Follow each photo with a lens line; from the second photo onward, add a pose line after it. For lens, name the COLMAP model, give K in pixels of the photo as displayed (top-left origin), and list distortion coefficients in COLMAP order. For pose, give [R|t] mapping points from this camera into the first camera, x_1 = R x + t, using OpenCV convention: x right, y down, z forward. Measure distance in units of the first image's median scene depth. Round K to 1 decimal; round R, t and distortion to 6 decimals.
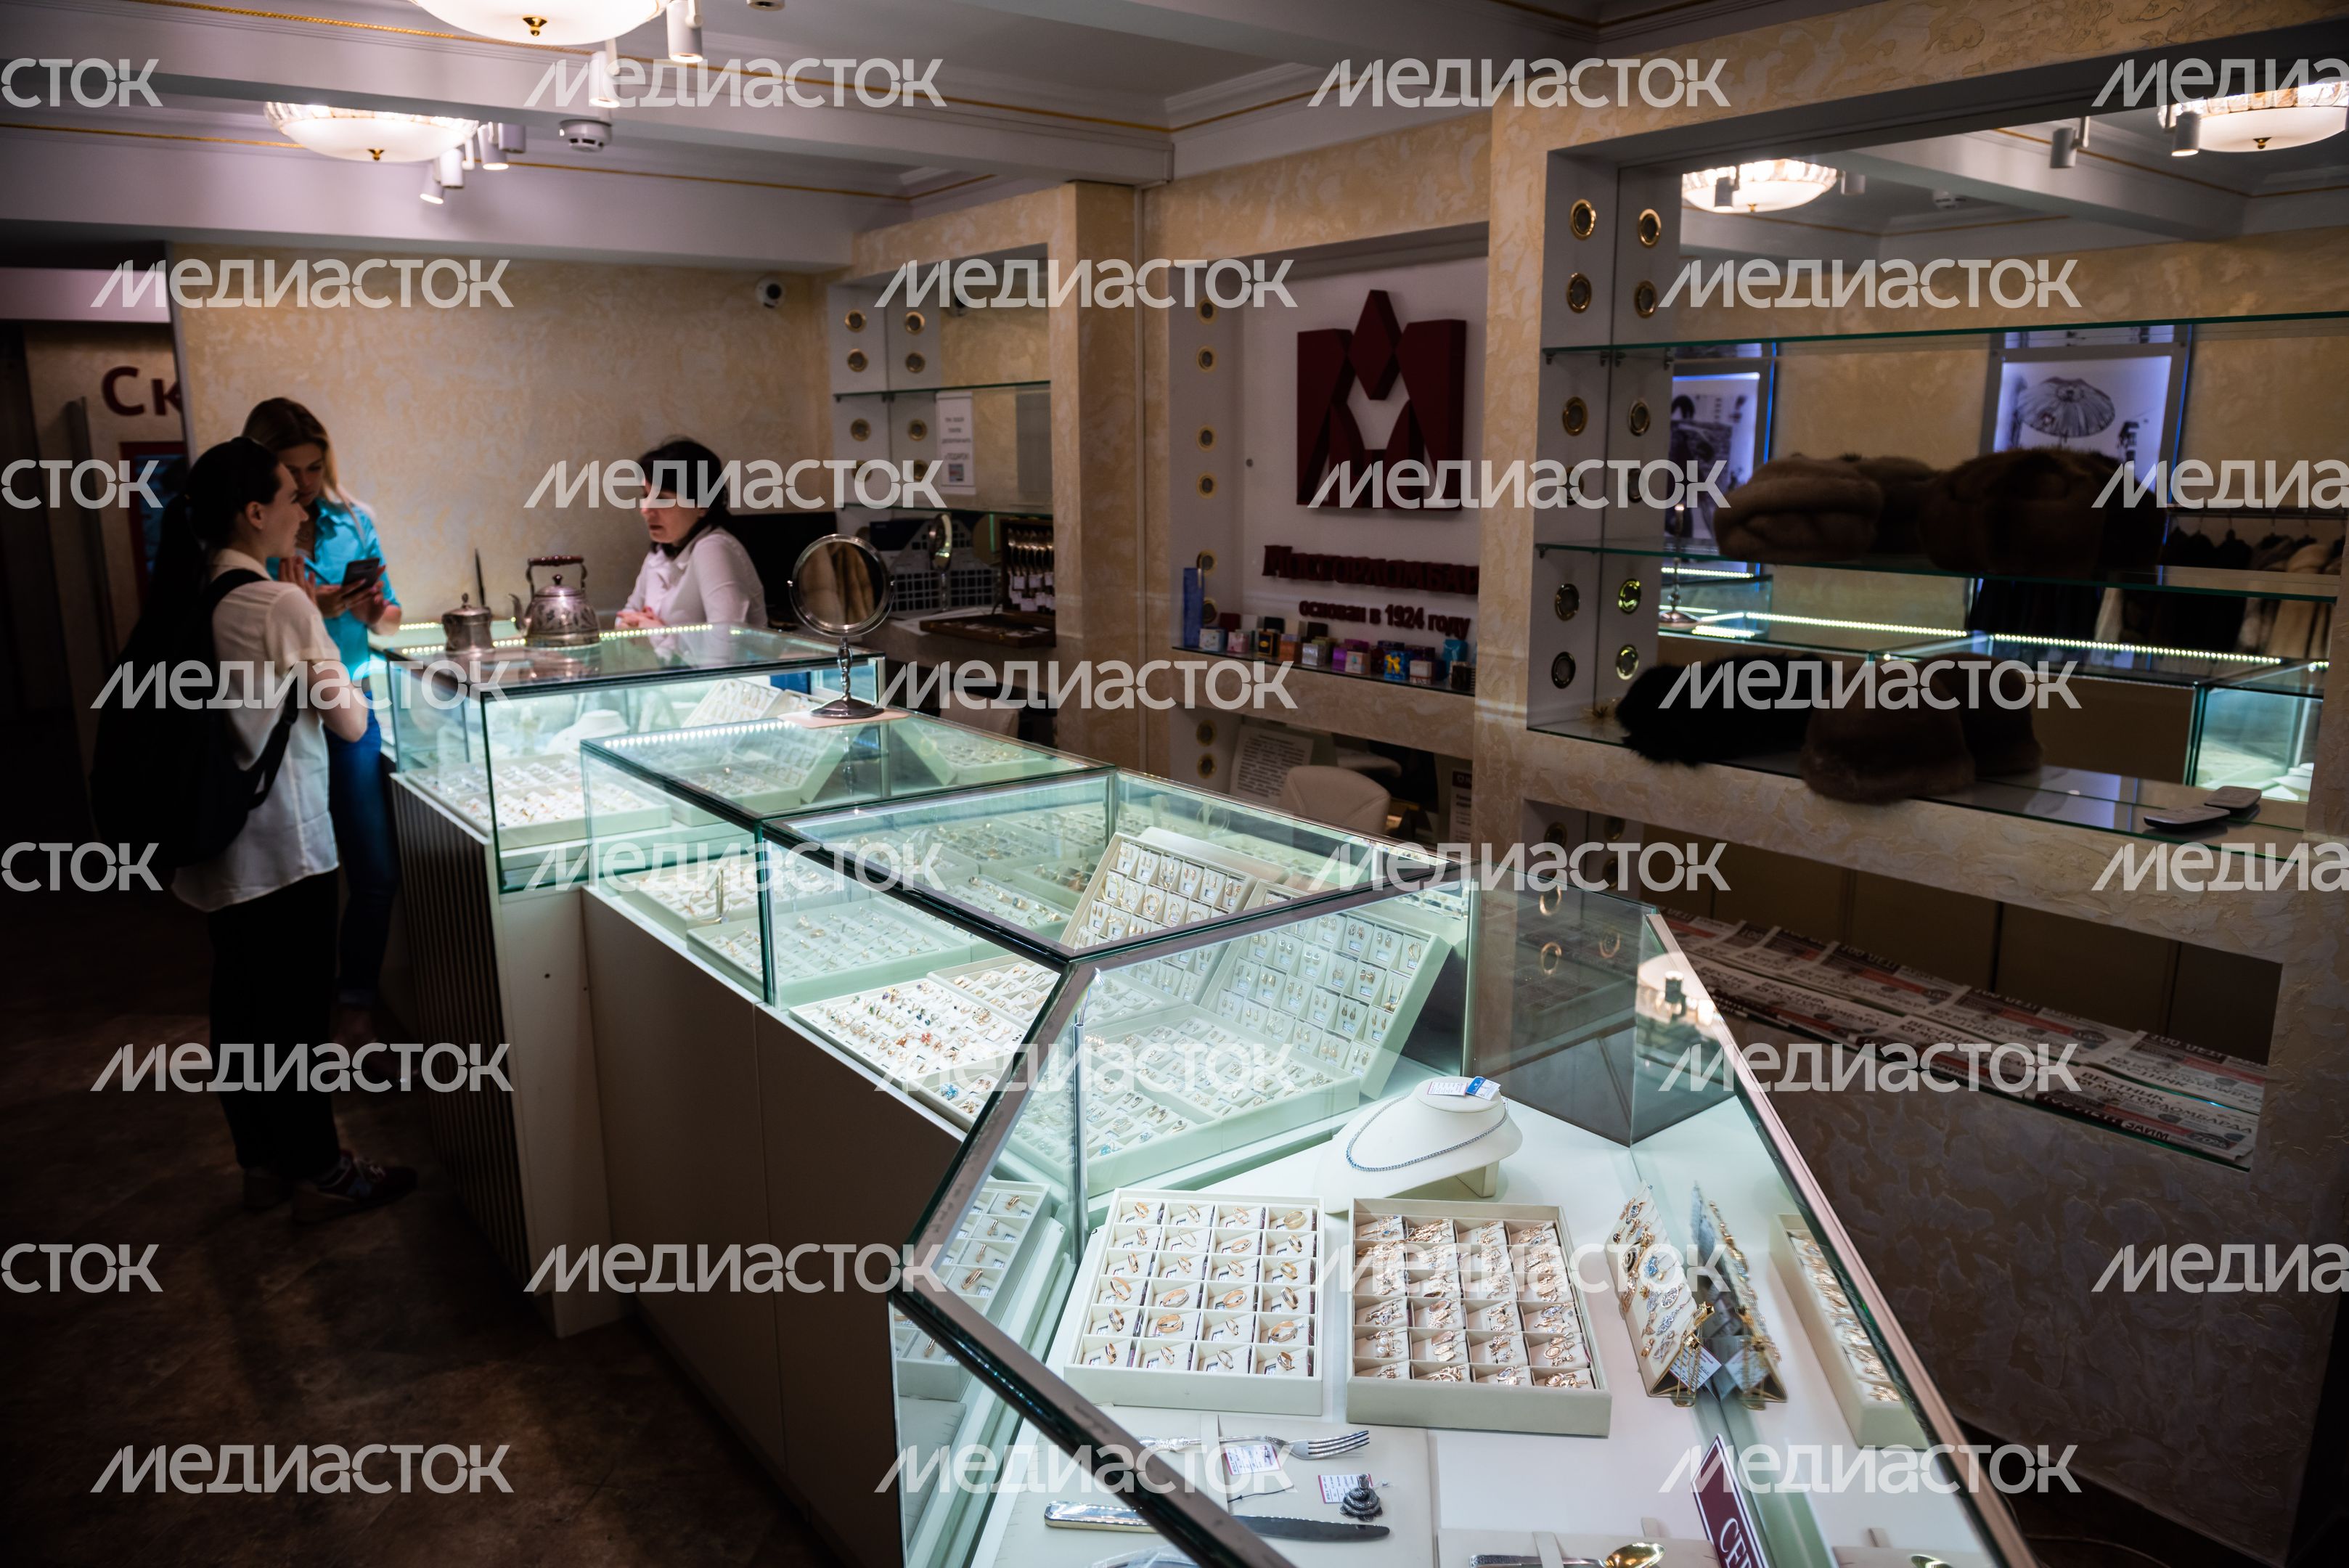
lens RADIAL K [[1569.1, 0, 1179.5], [0, 1569.1, 787.1], [0, 0, 1]] dist [-0.039456, 0.023289]
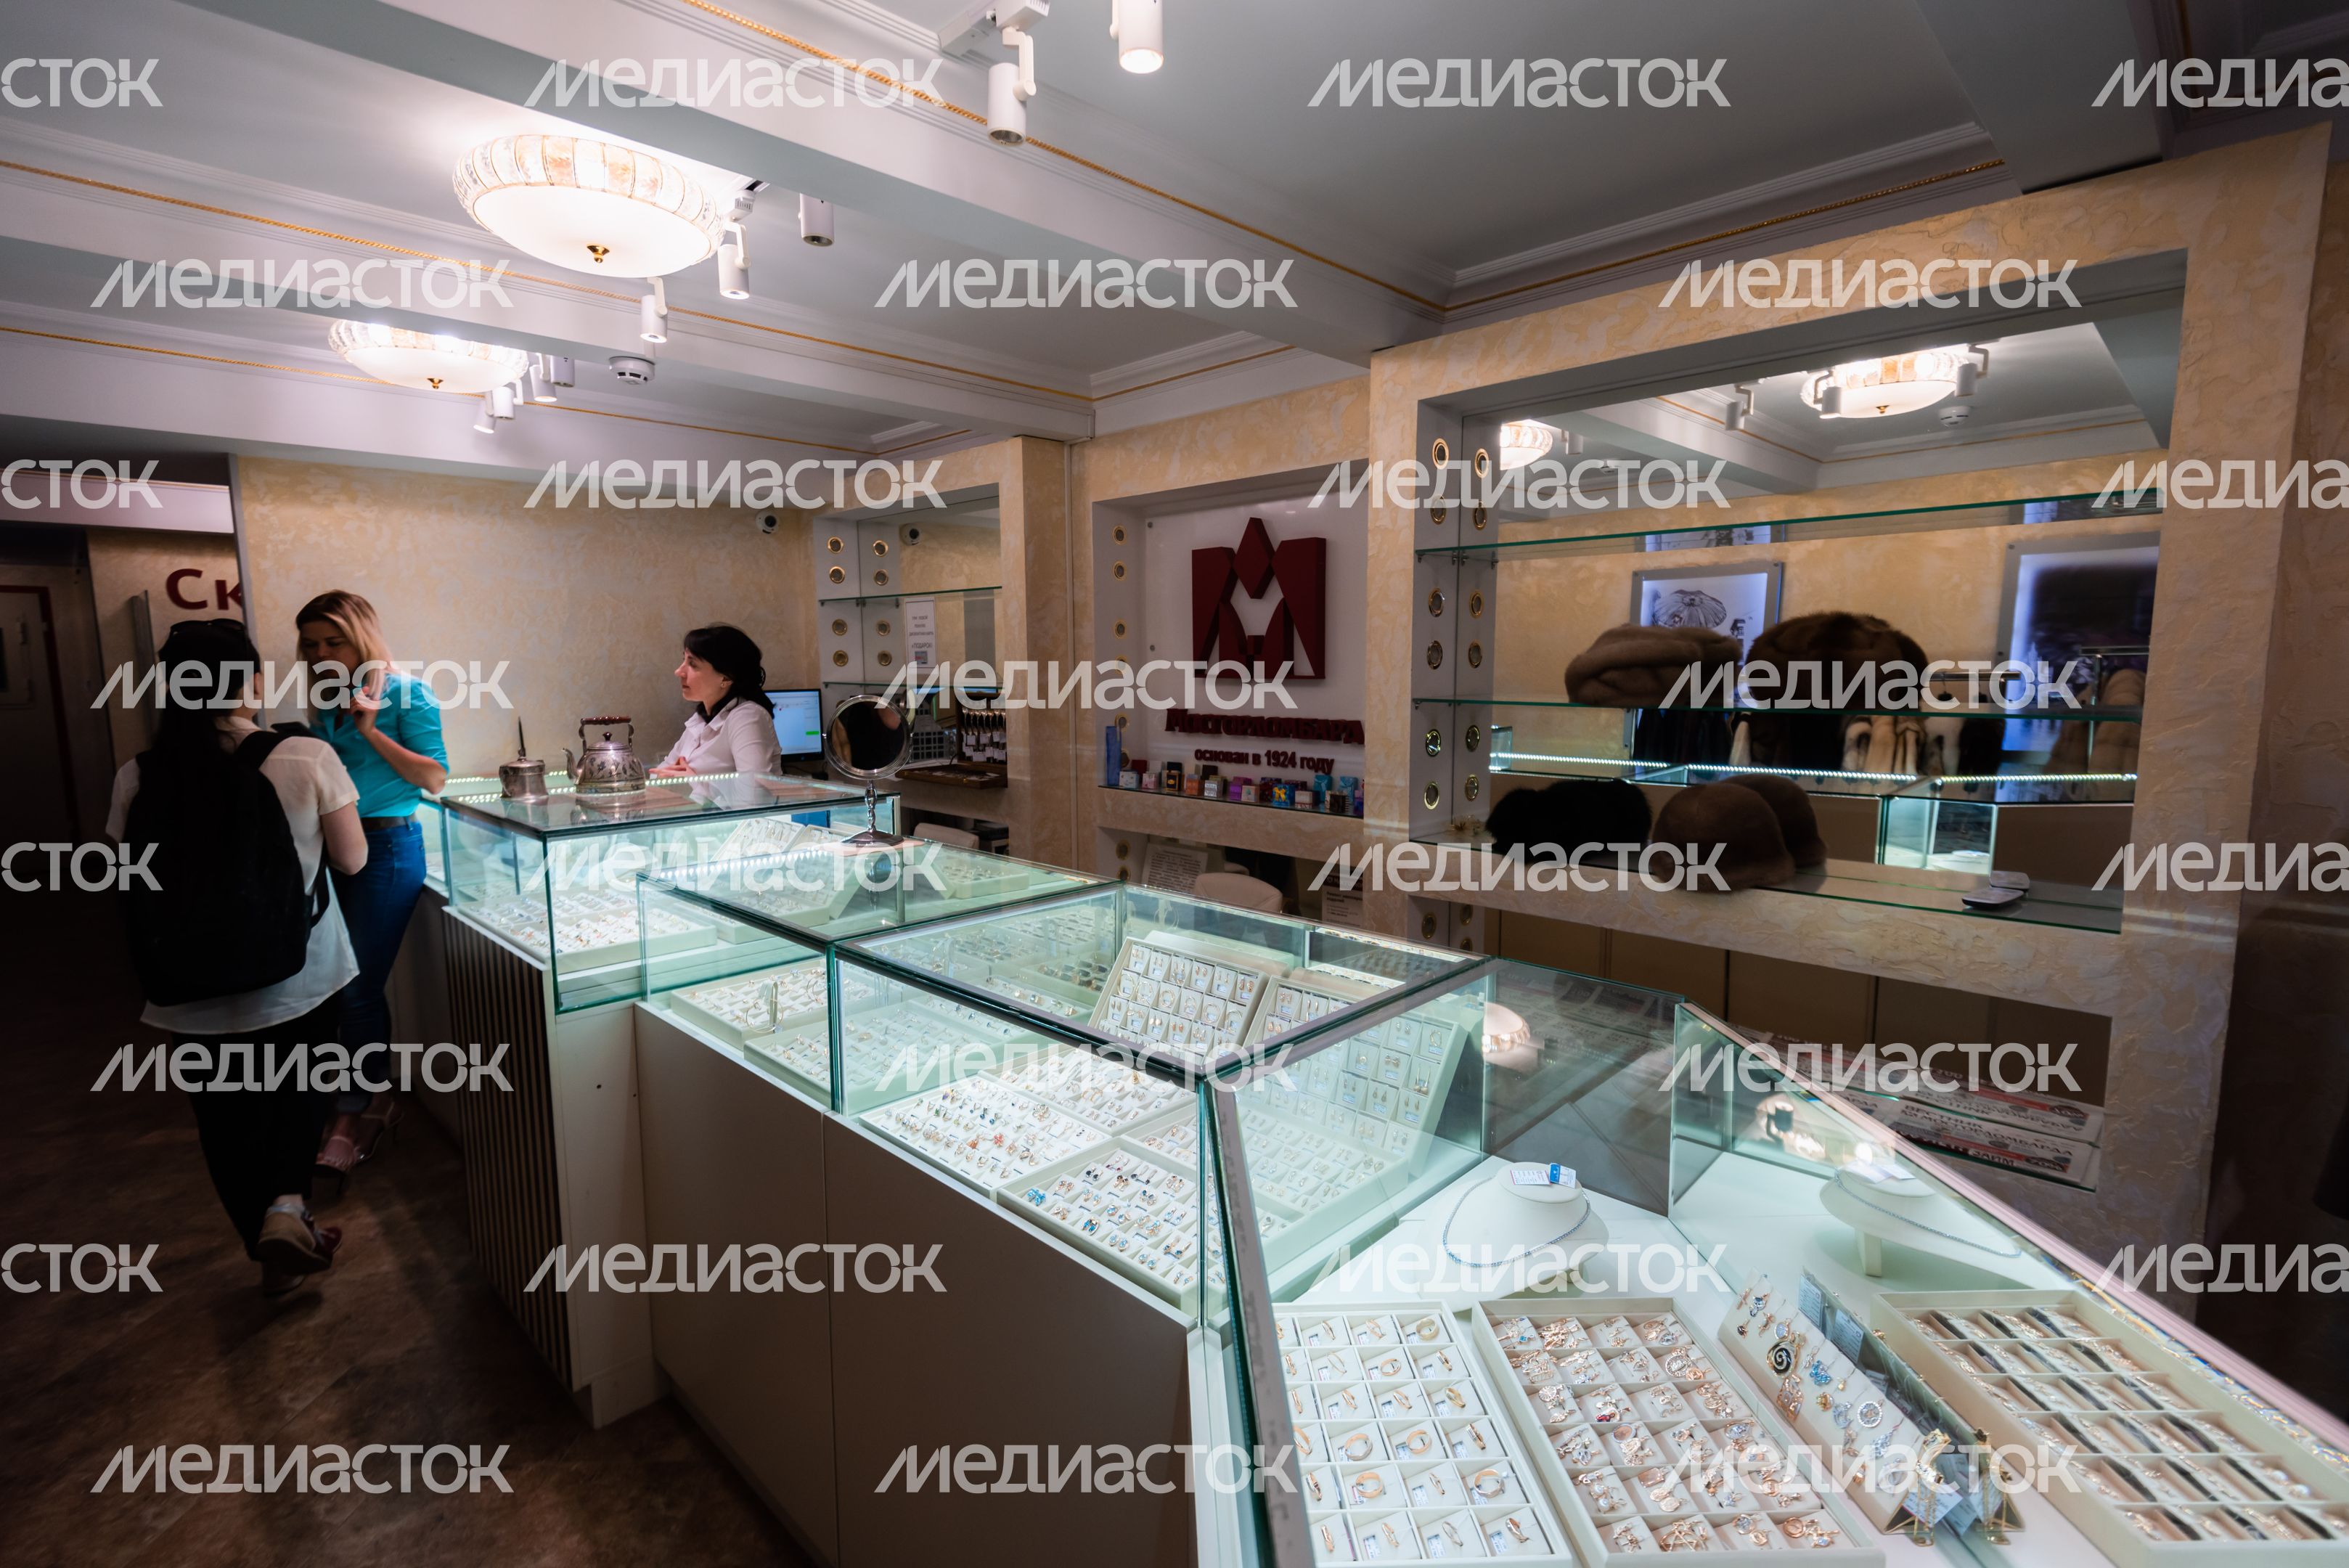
lens RADIAL K [[1071.0, 0, 1173.3], [0, 1071.0, 790.1], [0, 0, 1]] dist [0.033299, -0.002254]
pose [[0.990635, -0.019730, 0.135107, -0.079086], [0.031625, 0.995752, -0.086470, -0.007496], [-0.132827, 0.089932, 0.987051, 0.129425]]
